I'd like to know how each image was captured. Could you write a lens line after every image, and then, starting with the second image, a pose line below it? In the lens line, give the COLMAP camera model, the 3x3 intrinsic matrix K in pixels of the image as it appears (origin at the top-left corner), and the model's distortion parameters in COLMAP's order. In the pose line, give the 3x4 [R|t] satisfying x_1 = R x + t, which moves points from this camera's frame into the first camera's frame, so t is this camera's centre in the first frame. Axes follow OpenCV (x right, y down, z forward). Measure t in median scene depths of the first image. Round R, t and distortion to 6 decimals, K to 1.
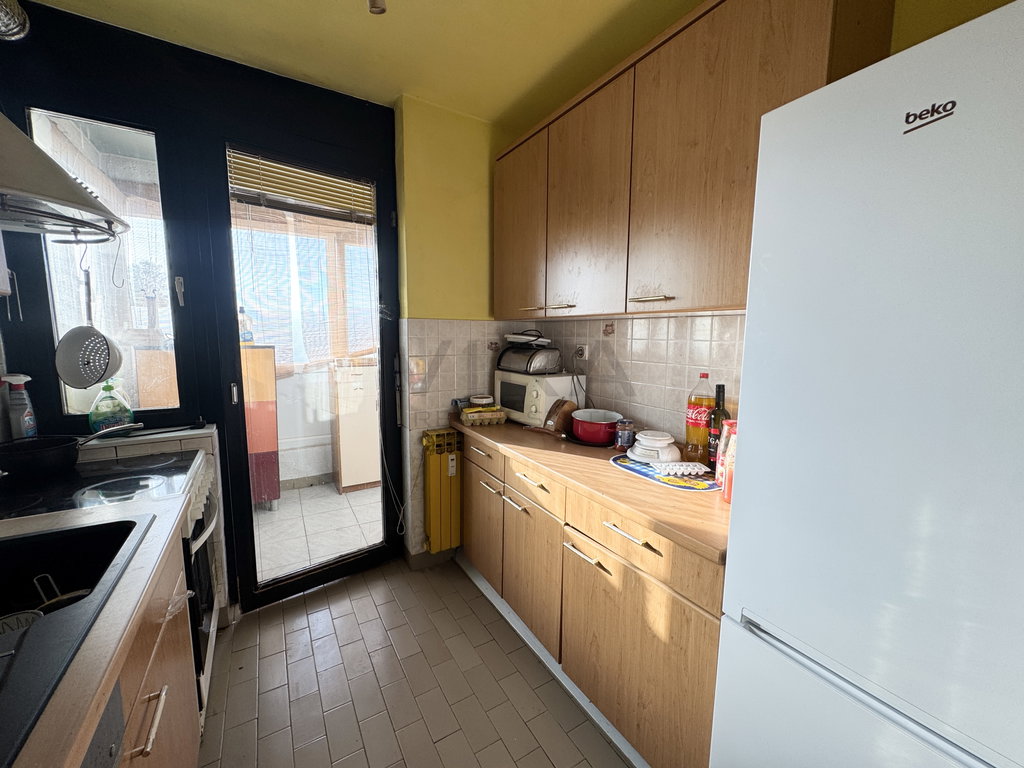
lens RADIAL K [[407.5, 0, 507.2], [0, 407.5, 383.1], [0, 0, 1]] dist [-0.006269, 0.000920]
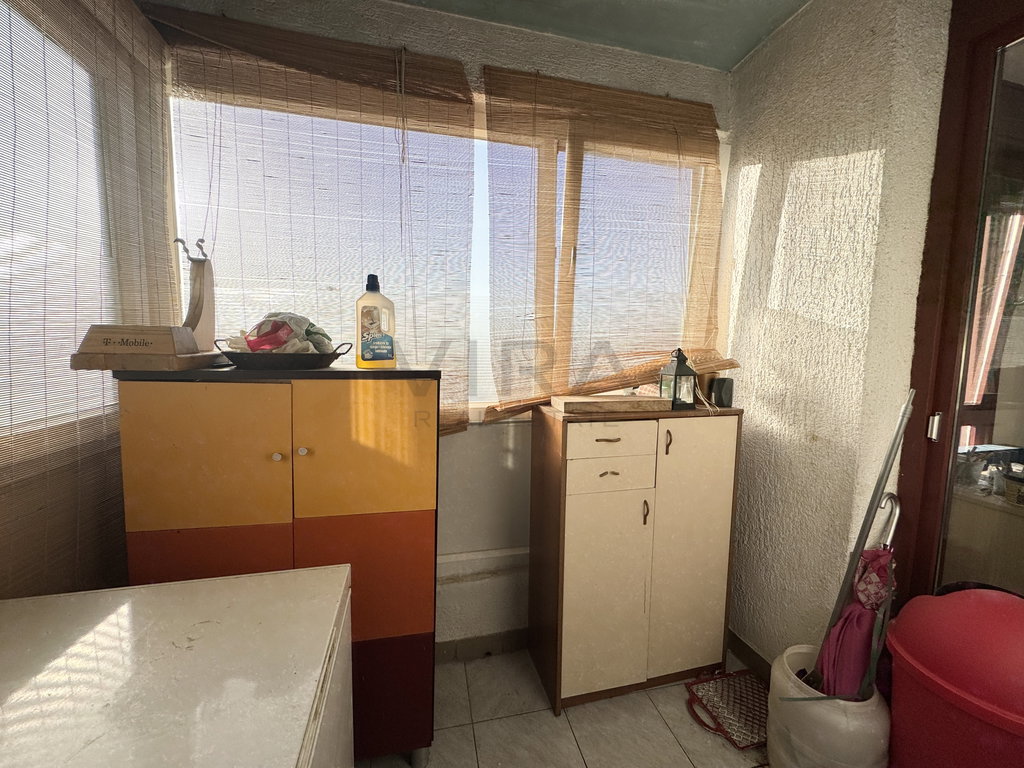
lens RADIAL K [[407.5, 0, 515.3], [0, 407.5, 379.8], [0, 0, 1]] dist [-0.006269, 0.000920]
pose [[0.953722, 0.031705, -0.299012, -0.334461], [-0.043014, 0.998584, -0.031315, -0.064635], [0.297596, 0.042728, 0.953735, 0.562986]]
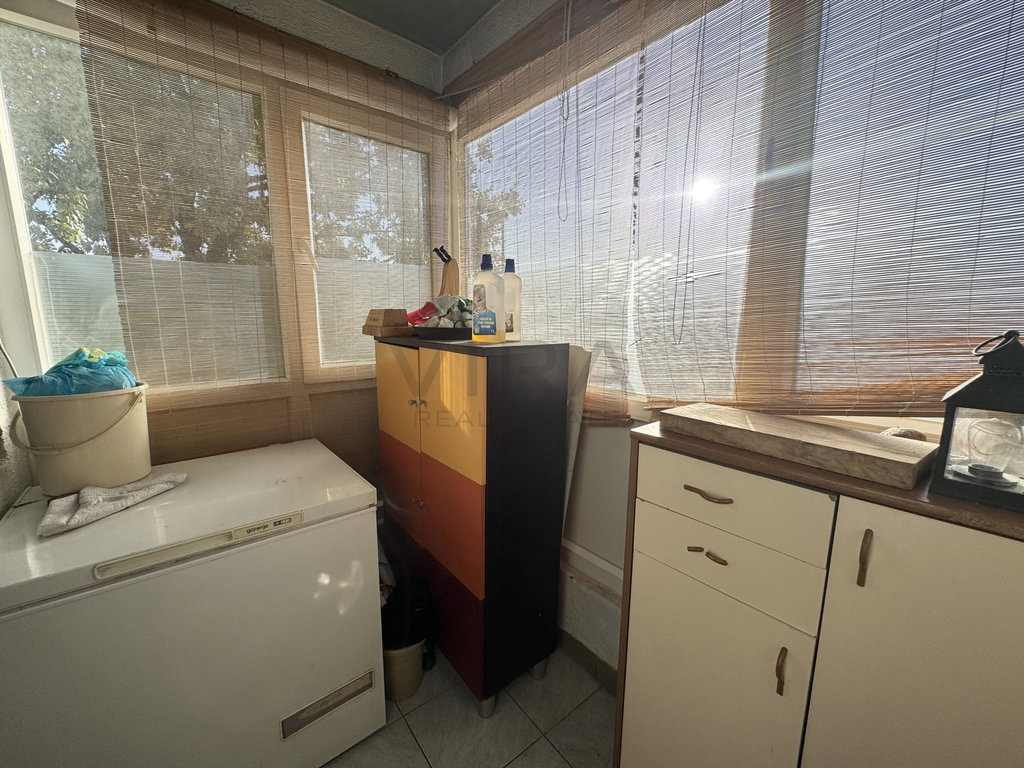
lens RADIAL K [[407.5, 0, 511.3], [0, 407.5, 384.7], [0, 0, 1]] dist [-0.006269, 0.000920]
pose [[0.143958, 0.154660, -0.977423, -0.162401], [-0.127459, 0.982382, 0.136672, -0.099108], [0.981341, 0.104907, 0.161135, 0.847998]]
